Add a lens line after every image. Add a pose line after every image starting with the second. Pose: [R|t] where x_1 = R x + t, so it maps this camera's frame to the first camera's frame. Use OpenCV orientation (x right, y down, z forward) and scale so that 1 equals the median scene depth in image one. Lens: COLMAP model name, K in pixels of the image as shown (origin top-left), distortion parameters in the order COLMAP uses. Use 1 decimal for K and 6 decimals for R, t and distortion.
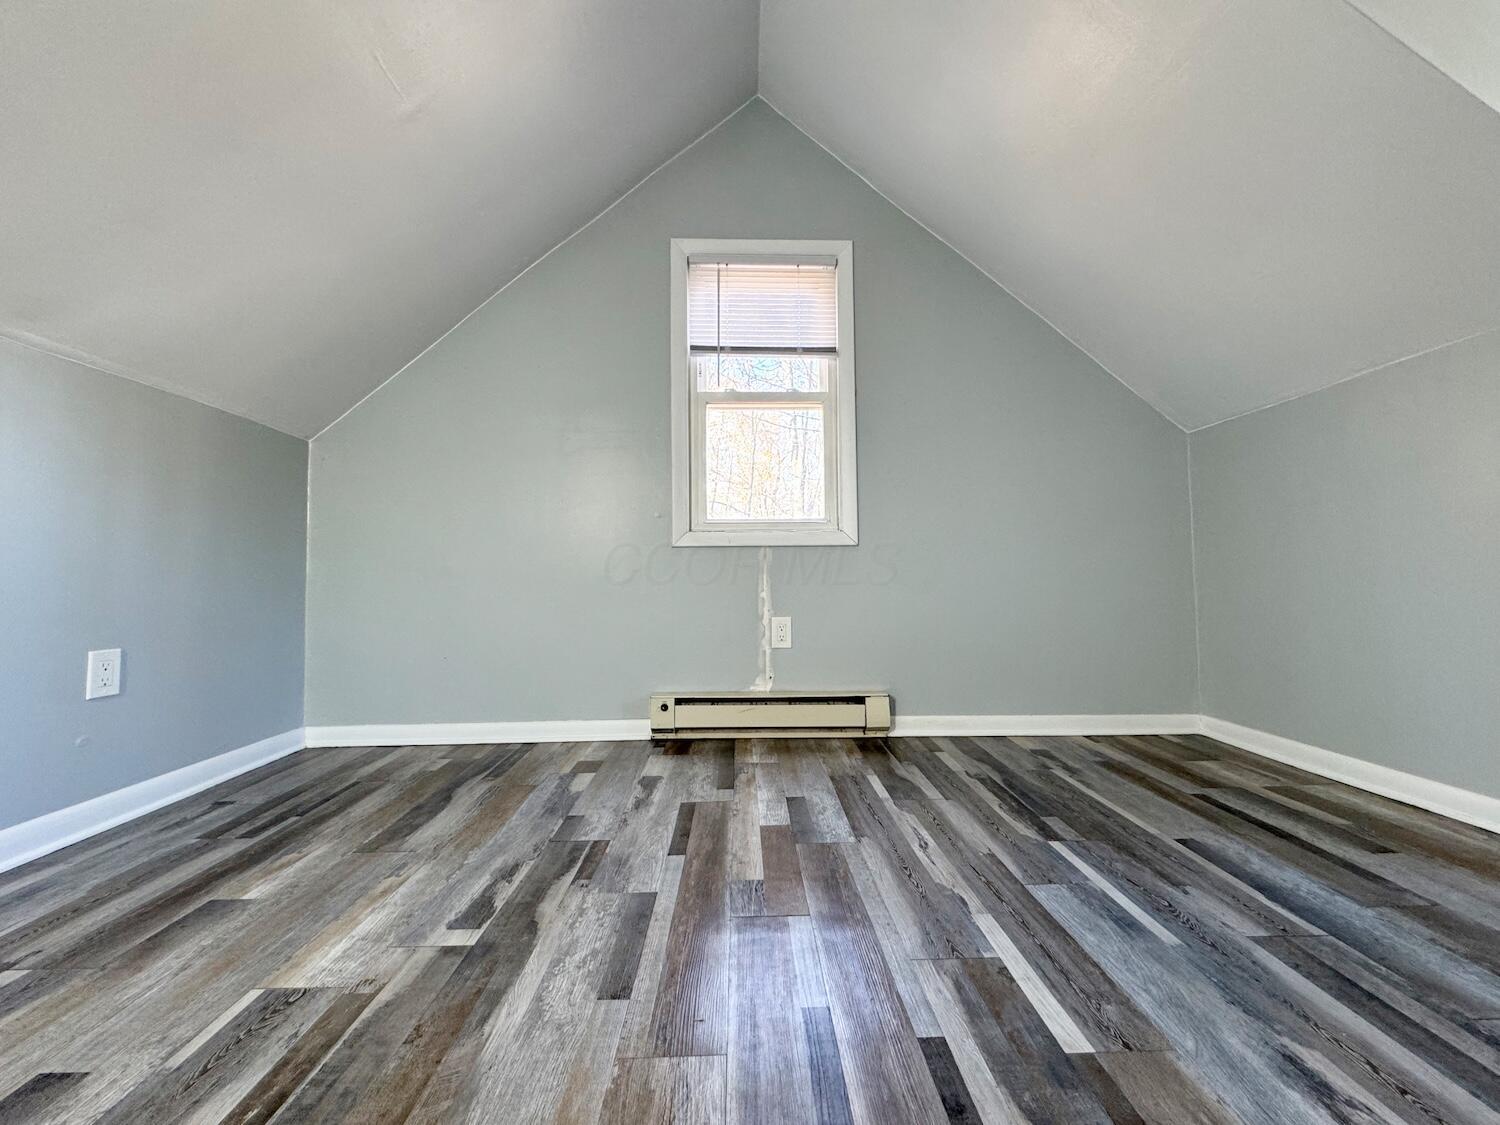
lens RADIAL K [[619.3, 0, 750.0], [0, 619.3, 562.5], [0, 0, 1]] dist [-0.001184, 0.000383]
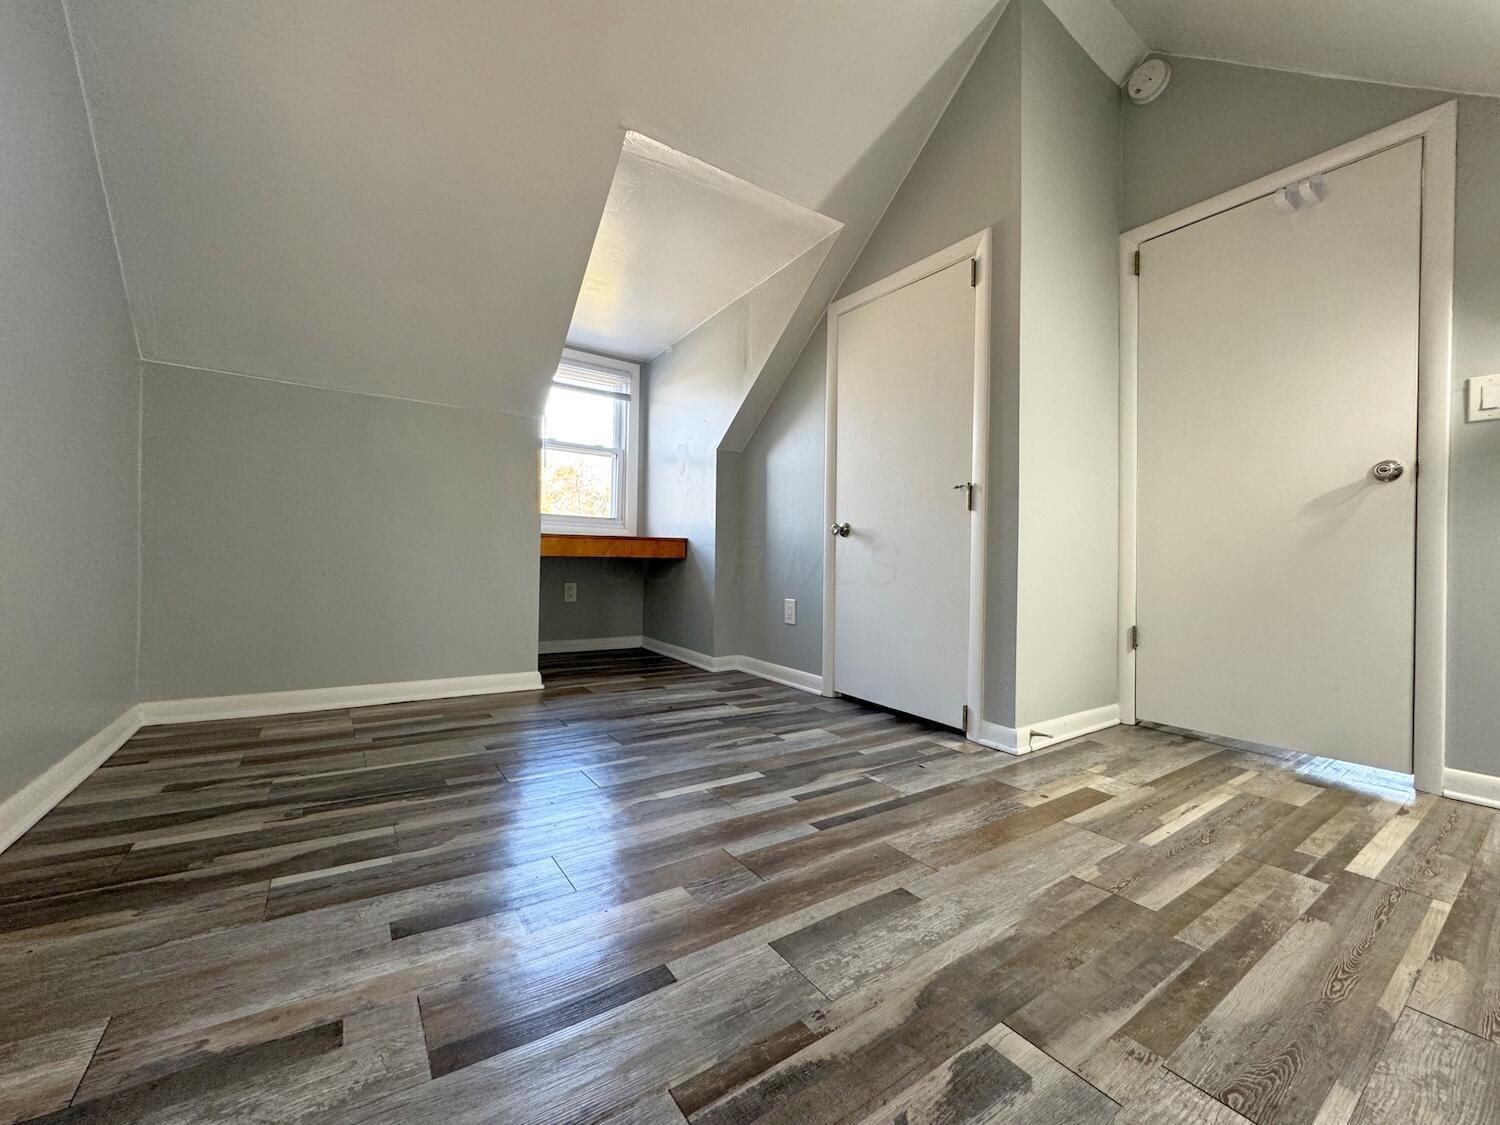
lens RADIAL K [[619.3, 0, 750.0], [0, 619.3, 562.5], [0, 0, 1]] dist [-0.001184, 0.000383]
pose [[-0.581034, -0.004814, 0.813865, -0.795381], [-0.045885, 0.998586, -0.026852, 0.078643], [-0.812585, -0.052946, -0.580433, 1.551084]]
